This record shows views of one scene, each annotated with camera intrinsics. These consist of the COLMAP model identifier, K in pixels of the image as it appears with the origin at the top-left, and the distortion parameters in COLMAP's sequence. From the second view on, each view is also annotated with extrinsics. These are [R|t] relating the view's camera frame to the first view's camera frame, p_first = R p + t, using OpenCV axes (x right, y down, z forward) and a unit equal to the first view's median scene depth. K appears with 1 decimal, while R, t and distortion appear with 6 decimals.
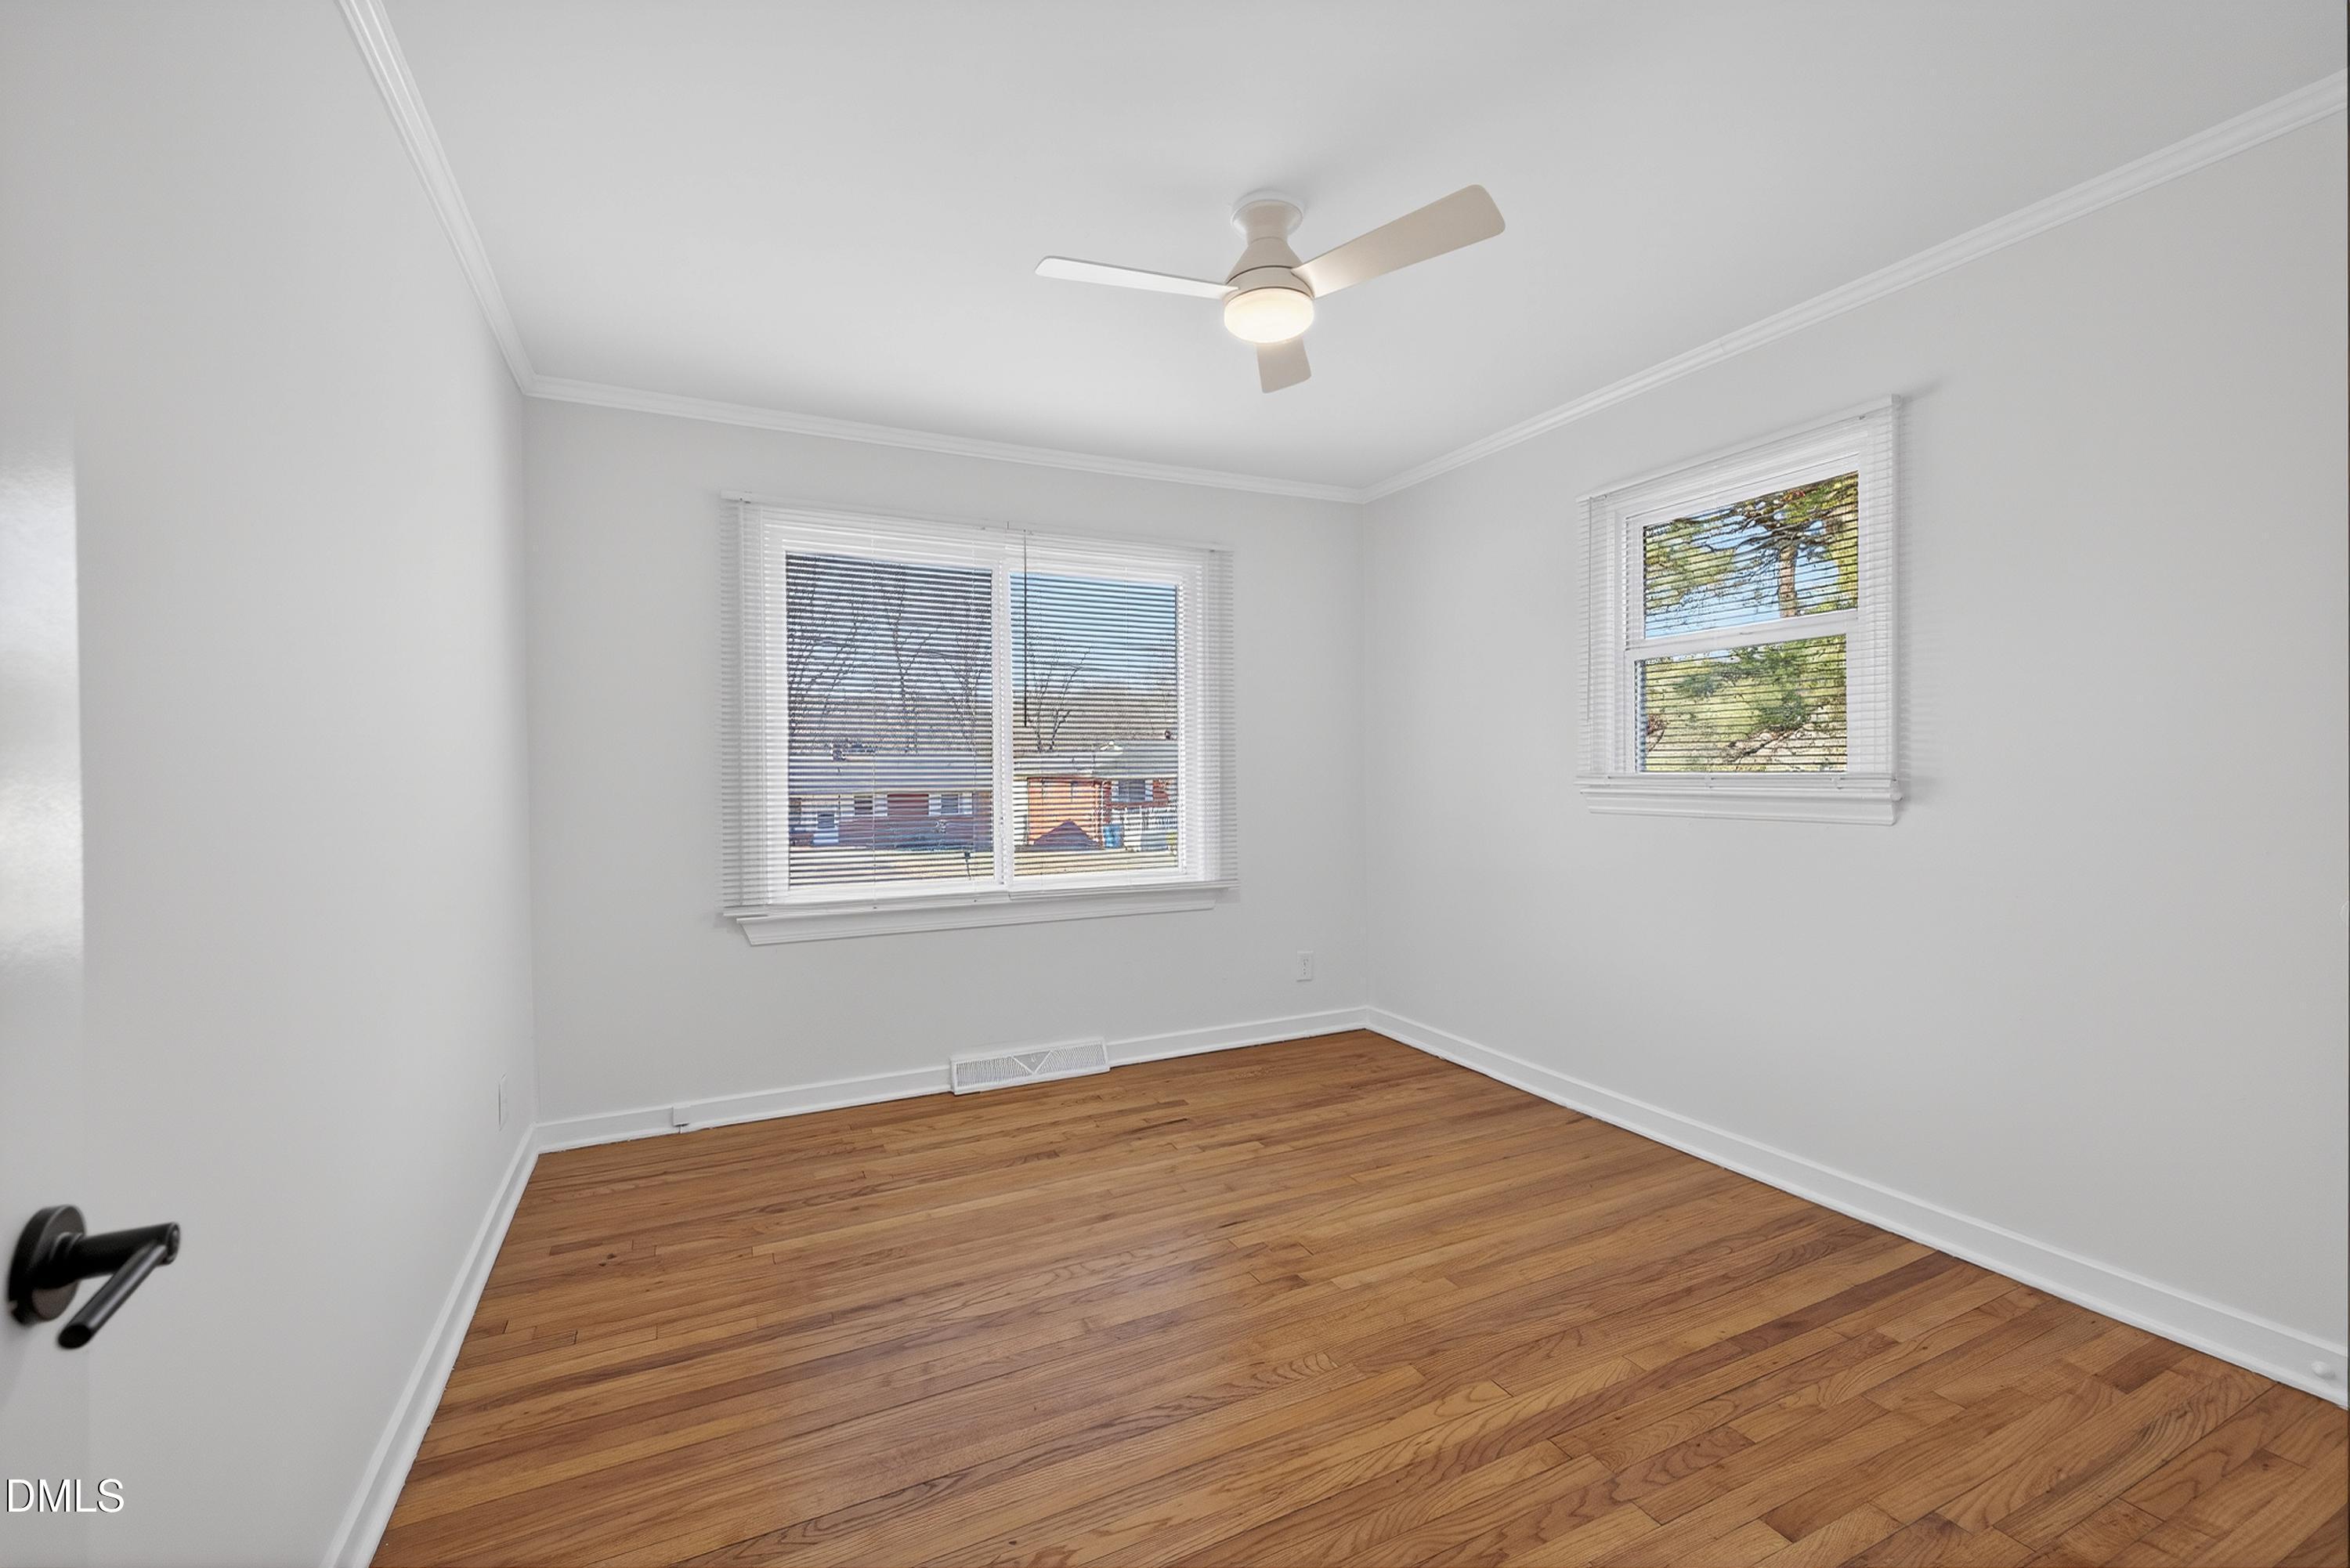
lens RADIAL K [[985.0, 0, 1169.9], [0, 985.0, 754.8], [0, 0, 1]] dist [0.001434, -0.000146]
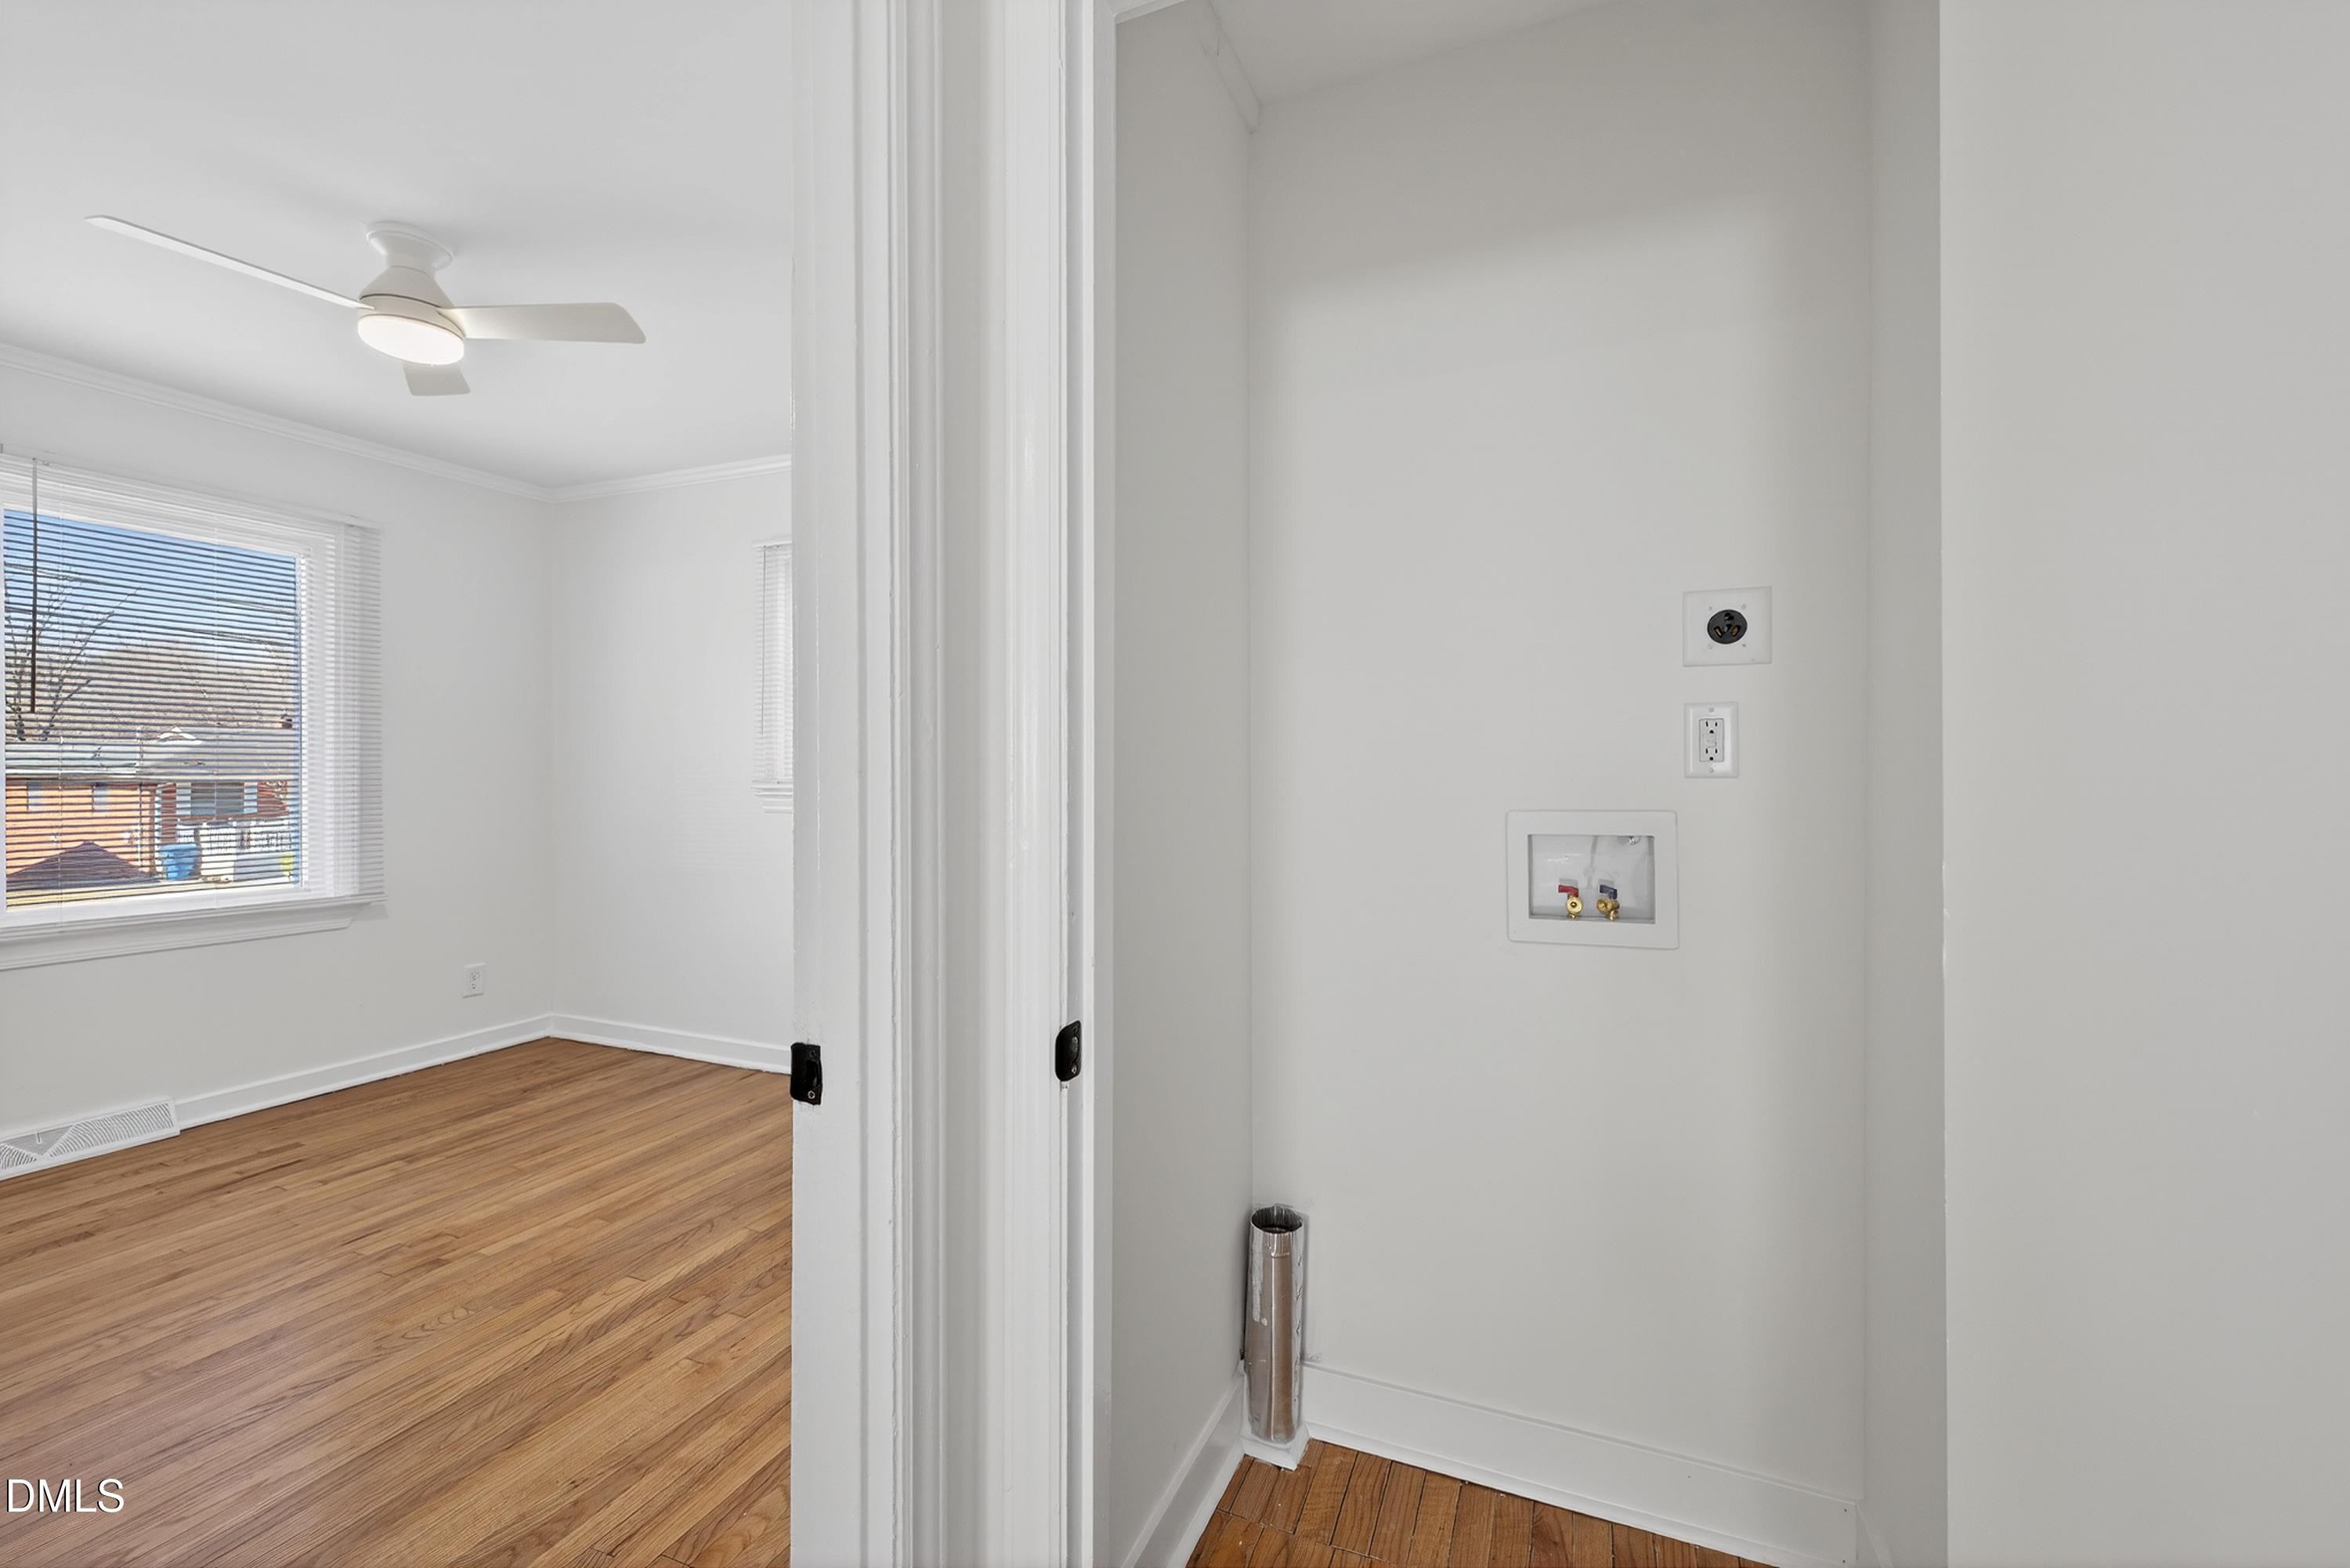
lens RADIAL K [[1003.2, 0, 1171.0], [0, 1003.2, 765.9], [0, 0, 1]] dist [0.007071, 0.000093]
pose [[0.752838, 0.012154, 0.658094, 0.004141], [-0.017479, 0.999846, 0.001529, -0.005610], [-0.657974, -0.012654, 0.752934, -0.272107]]
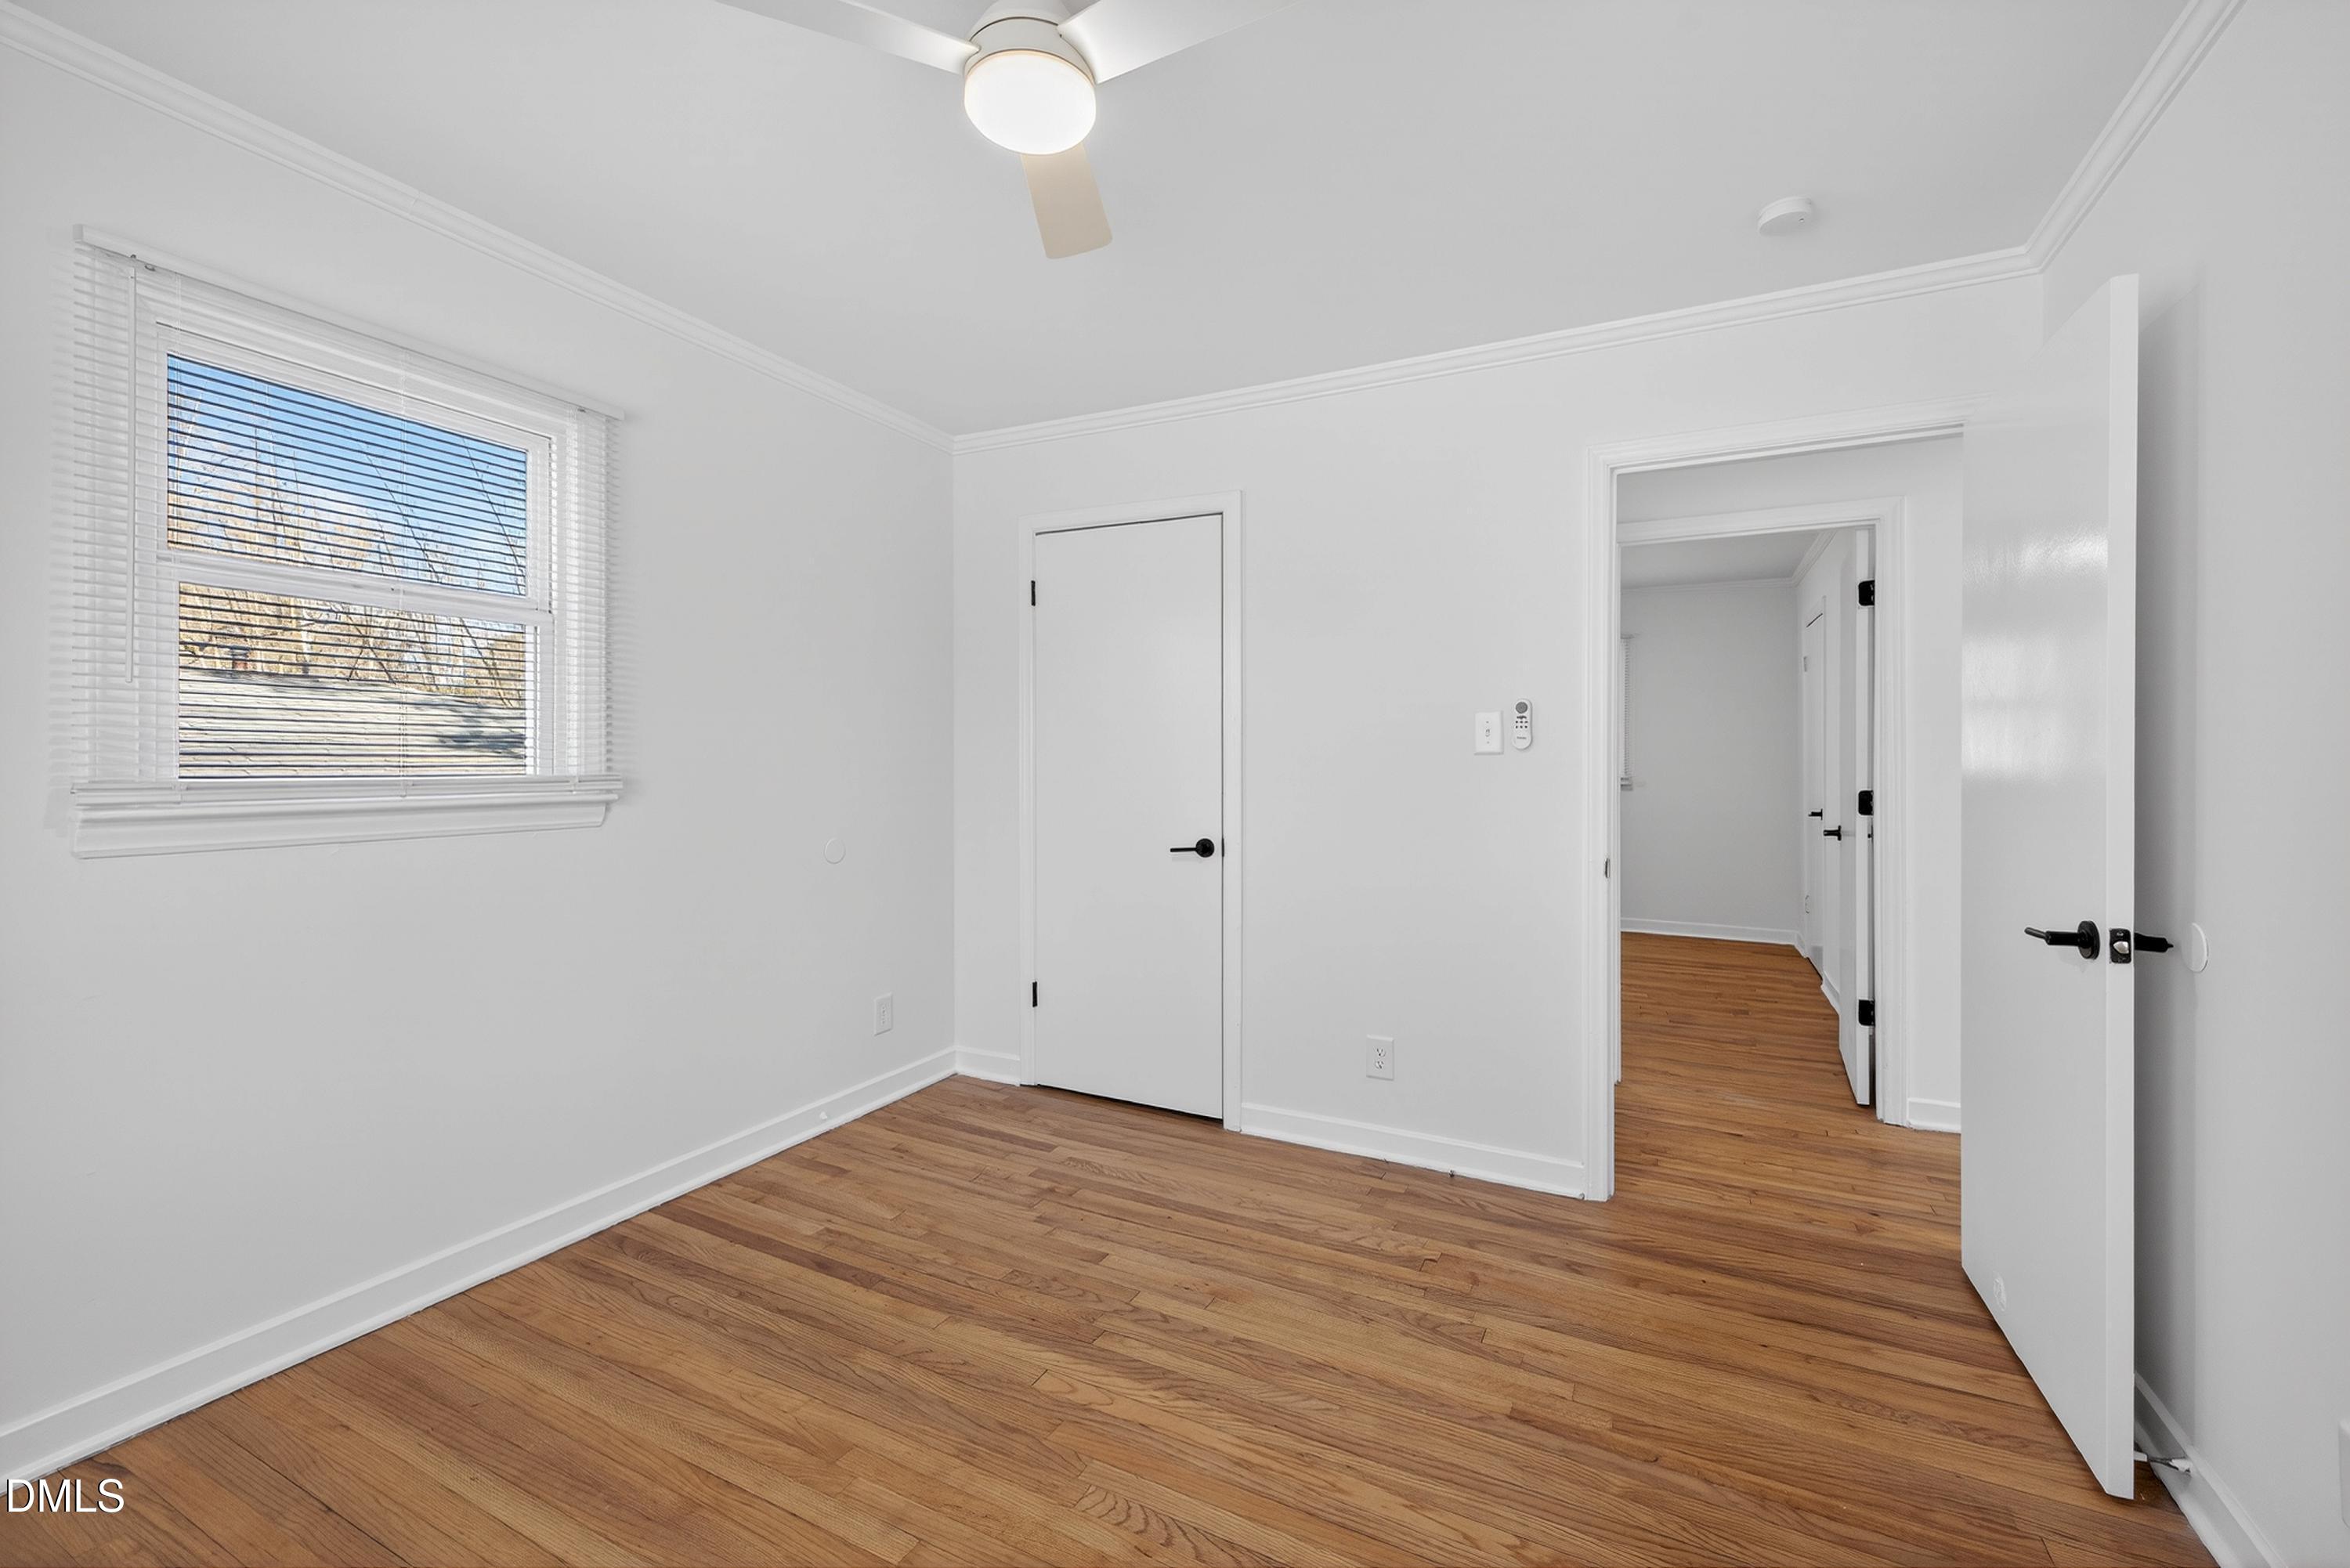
lens RADIAL K [[985.0, 0, 1169.9], [0, 985.0, 754.8], [0, 0, 1]] dist [0.001434, -0.000146]
pose [[-0.604693, 0.010476, 0.796390, -0.410048], [-0.004007, 0.999861, -0.016195, 0.012499], [-0.796449, -0.012984, -0.604567, 1.110361]]
